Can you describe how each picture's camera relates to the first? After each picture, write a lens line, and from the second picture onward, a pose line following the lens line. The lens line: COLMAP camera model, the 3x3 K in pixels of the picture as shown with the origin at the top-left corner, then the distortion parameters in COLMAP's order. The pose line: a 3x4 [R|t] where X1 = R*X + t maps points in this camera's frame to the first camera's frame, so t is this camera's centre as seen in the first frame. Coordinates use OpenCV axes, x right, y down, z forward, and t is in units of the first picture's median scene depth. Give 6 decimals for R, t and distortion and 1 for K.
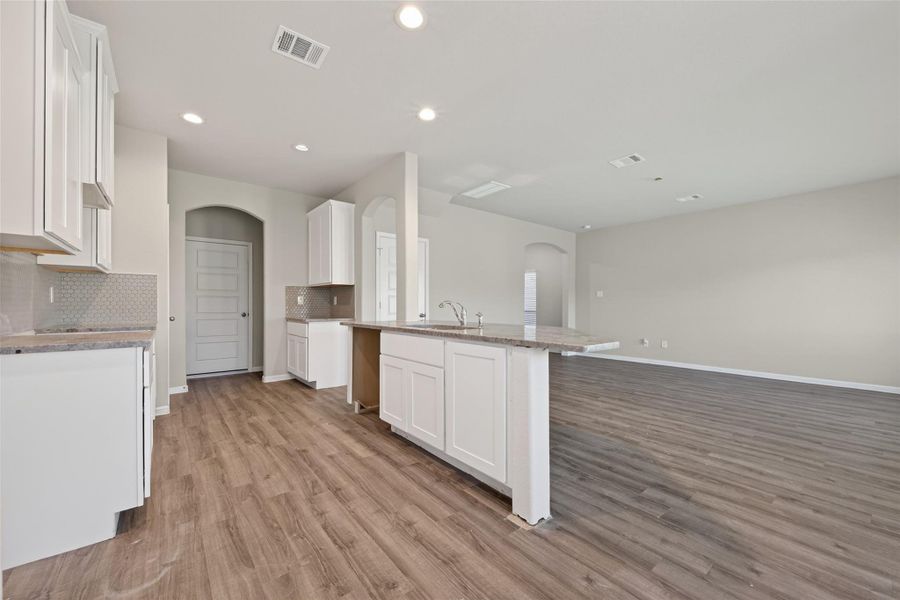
lens RADIAL K [[355.4, 0, 449.1], [0, 355.4, 302.2], [0, 0, 1]] dist [0.008147, -0.000011]
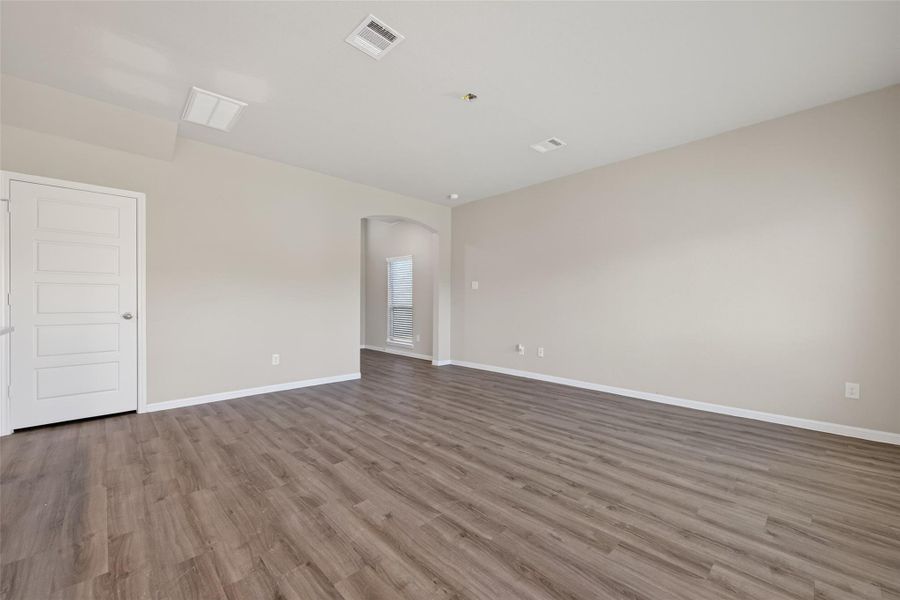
lens RADIAL K [[360.1, 0, 450.0], [0, 360.1, 300.0], [0, 0, 1]] dist [0.005564, -0.000180]
pose [[0.996135, 0.000288, 0.087830, 0.492815], [-0.000826, 0.999981, 0.006084, 0.006060], [-0.087827, -0.006133, 0.996117, 0.373877]]
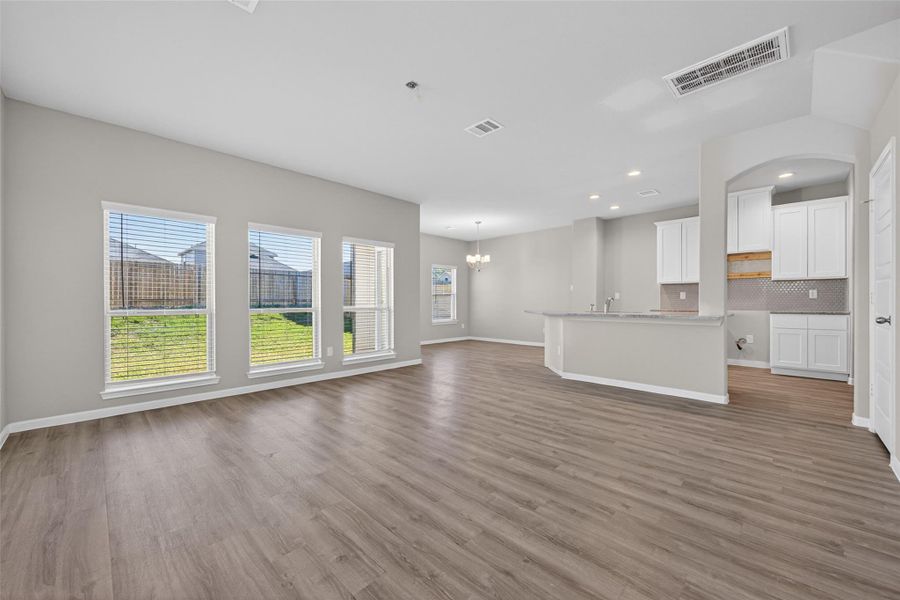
lens RADIAL K [[355.4, 0, 449.1], [0, 355.4, 302.2], [0, 0, 1]] dist [0.008147, -0.000011]
pose [[-0.992563, 0.000030, -0.121735, 0.596110], [0.000848, 0.999977, -0.006672, 0.019985], [0.121732, -0.006725, -0.992540, 1.595714]]
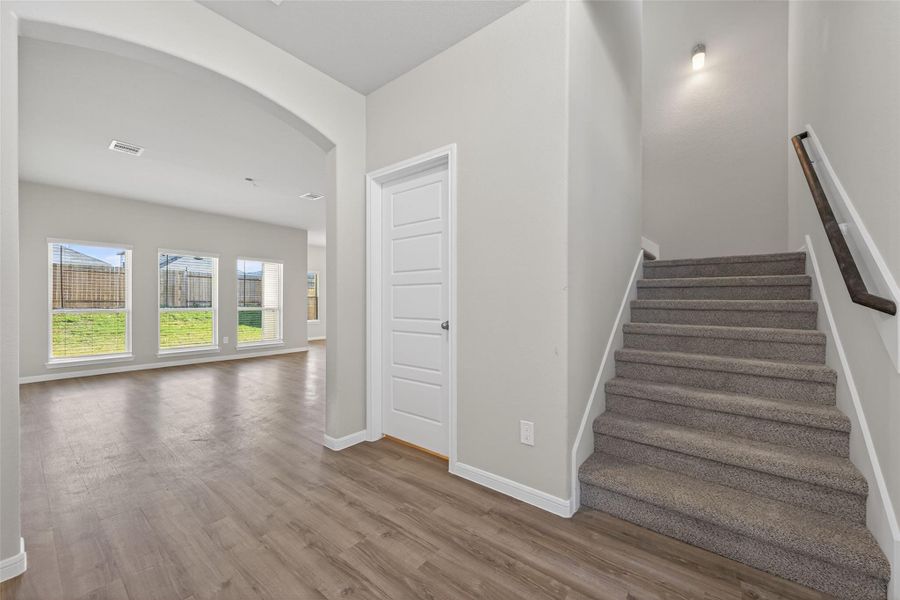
lens RADIAL K [[355.4, 0, 449.1], [0, 355.4, 302.2], [0, 0, 1]] dist [0.008147, -0.000011]
pose [[-0.976292, -0.003997, -0.216421, 0.243168], [-0.001805, 0.999945, -0.010329, 0.017830], [0.216450, -0.009693, -0.976245, 2.127772]]
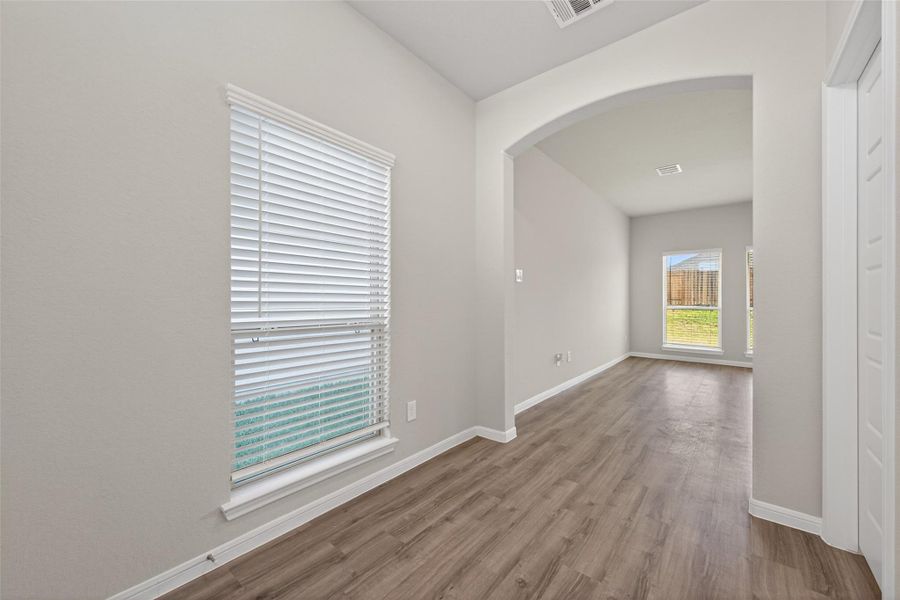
lens RADIAL K [[349.0, 0, 450.0], [0, 349.0, 300.0], [0, 0, 1]] dist [0.003405, 0.000217]
pose [[-0.203752, -0.003349, 0.979017, -0.022576], [-0.011396, 0.999935, 0.001049, 0.014042], [-0.978956, -0.010943, -0.203777, 1.938489]]
